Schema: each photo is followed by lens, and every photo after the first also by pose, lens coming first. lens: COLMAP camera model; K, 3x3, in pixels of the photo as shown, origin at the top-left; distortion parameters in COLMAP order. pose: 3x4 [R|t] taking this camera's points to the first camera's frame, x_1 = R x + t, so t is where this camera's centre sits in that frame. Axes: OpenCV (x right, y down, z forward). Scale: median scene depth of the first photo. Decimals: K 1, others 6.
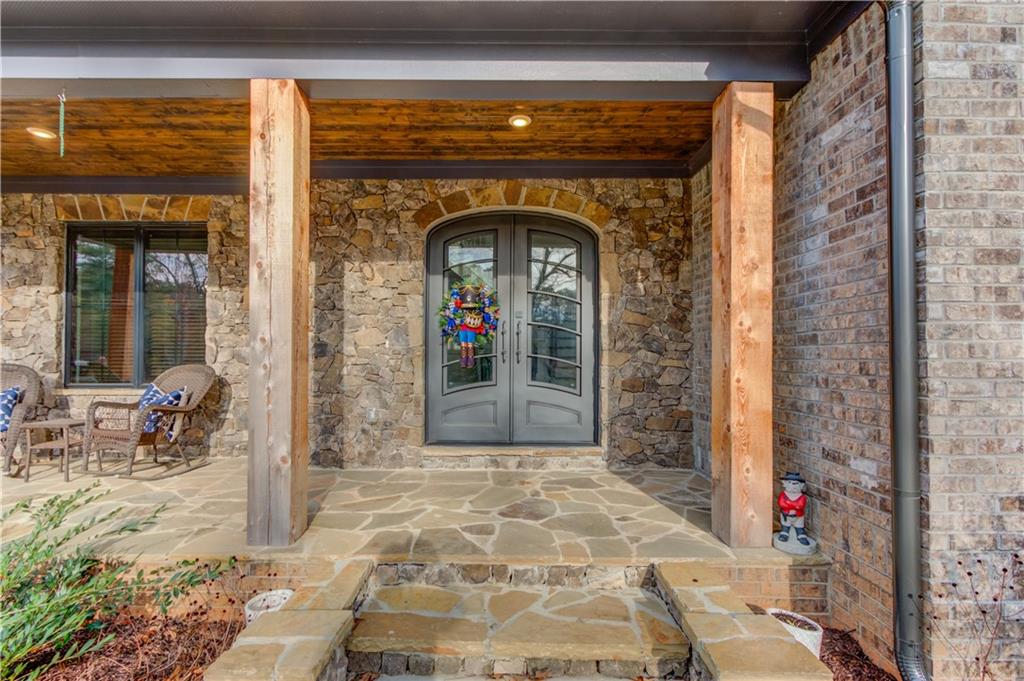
lens RADIAL K [[475.8, 0, 515.0], [0, 475.8, 346.0], [0, 0, 1]] dist [0.004040, 0.001902]
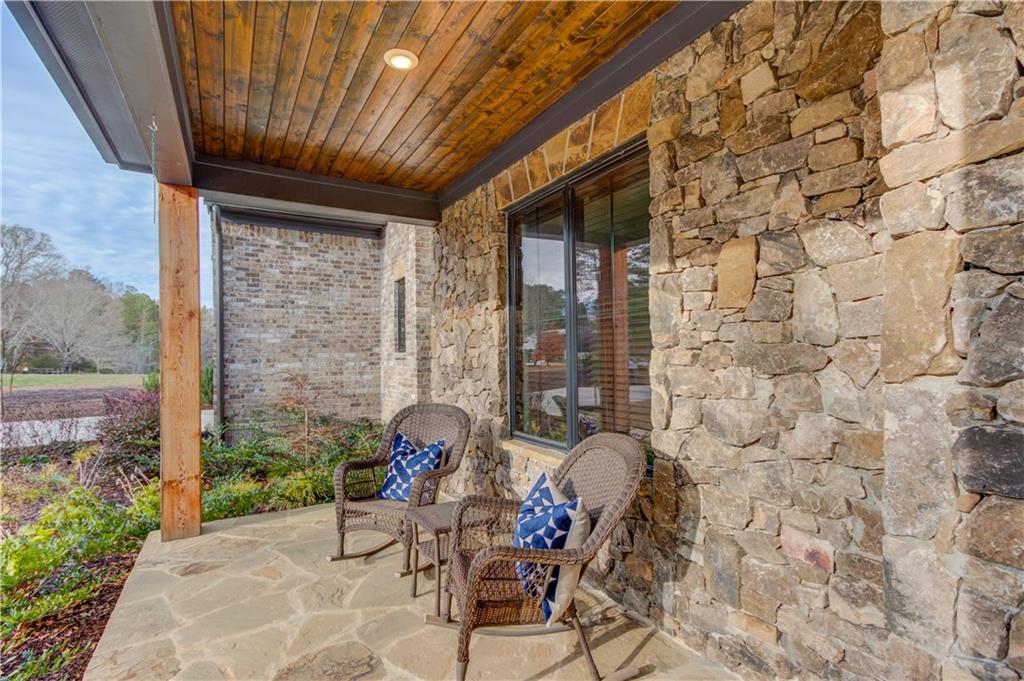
lens RADIAL K [[475.8, 0, 505.4], [0, 475.8, 350.4], [0, 0, 1]] dist [0.004040, 0.001902]
pose [[0.473875, -0.014808, -0.880467, -0.301566], [0.026537, 0.999645, -0.002530, -0.043906], [0.880192, -0.022166, 0.474100, 0.653601]]
